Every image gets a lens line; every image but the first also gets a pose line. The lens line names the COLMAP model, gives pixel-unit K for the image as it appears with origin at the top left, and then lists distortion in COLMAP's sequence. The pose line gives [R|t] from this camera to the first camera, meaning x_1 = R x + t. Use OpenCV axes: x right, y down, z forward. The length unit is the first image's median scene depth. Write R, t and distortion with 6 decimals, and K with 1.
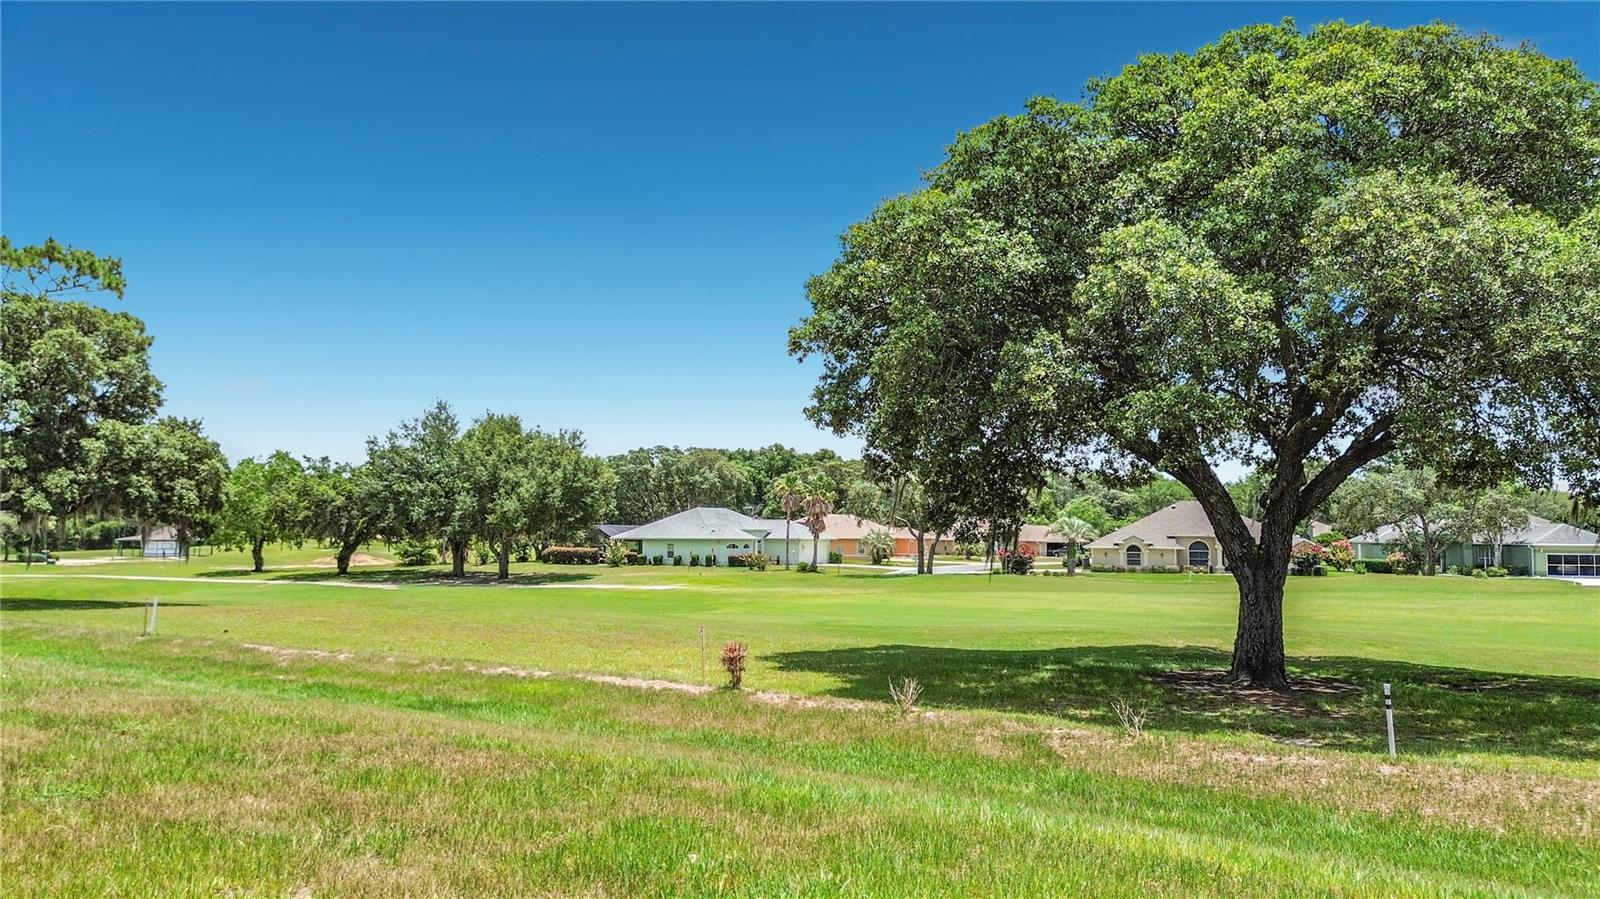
lens RADIAL K [[1147.9, 0, 806.5], [0, 1147.9, 432.4], [0, 0, 1]] dist [0.061853, -0.081283]
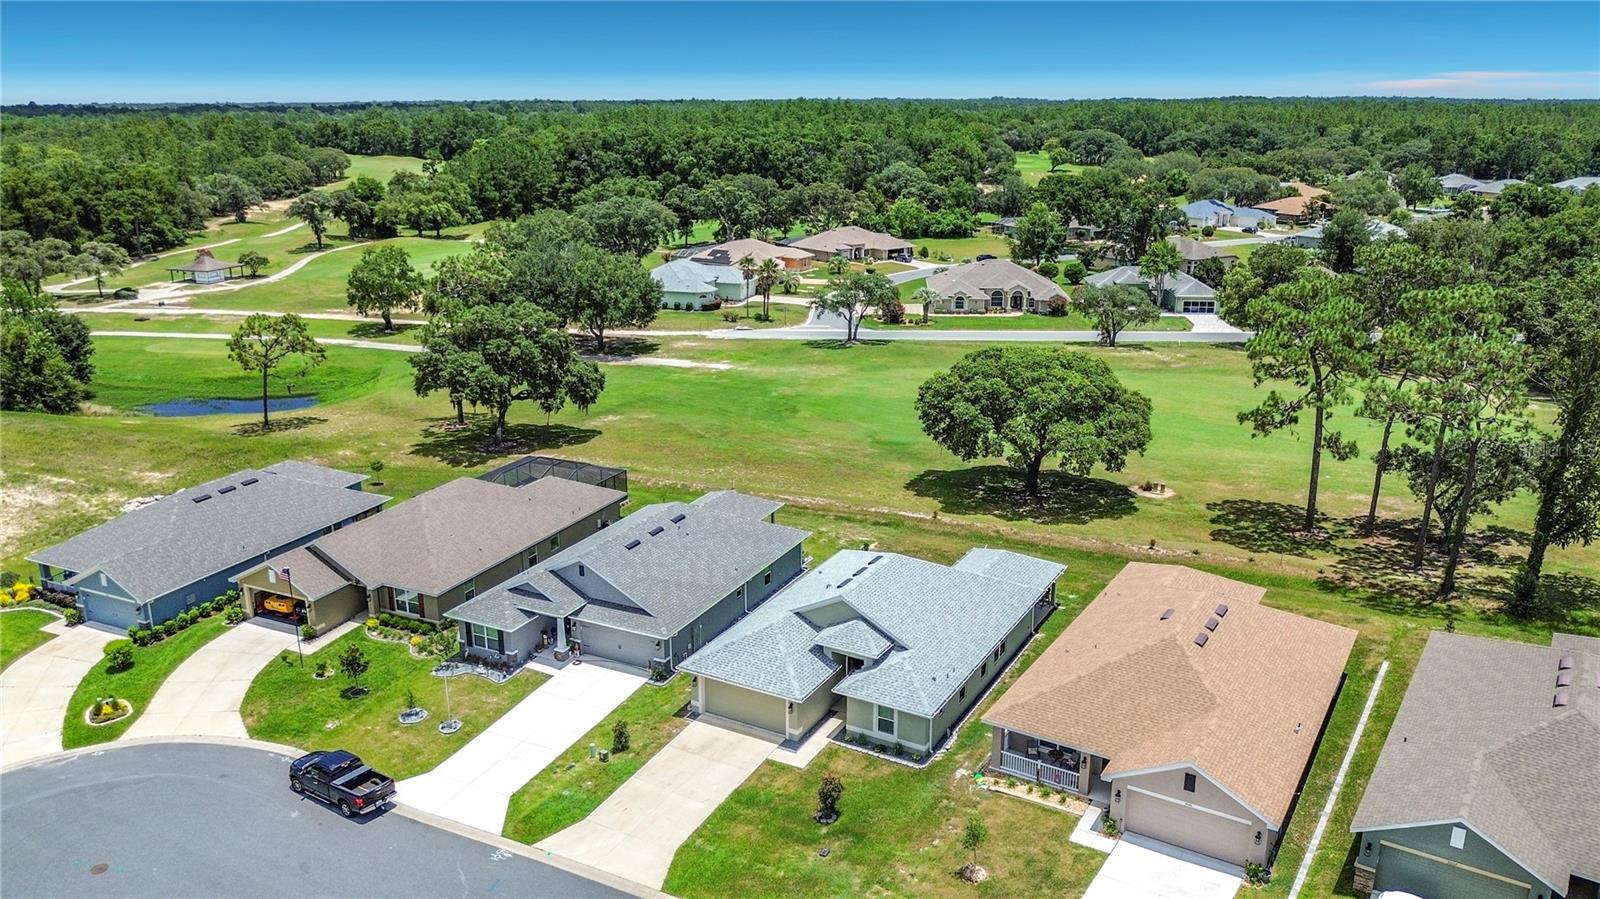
lens RADIAL K [[1170.9, 0, 800.0], [0, 1170.9, 449.5], [0, 0, 1]] dist [0.012880, -0.057377]
pose [[0.982444, -0.060589, 0.176447, -0.538460], [-0.008255, 0.930749, 0.365566, -0.670964], [-0.186377, -0.360604, 0.913908, -1.211780]]
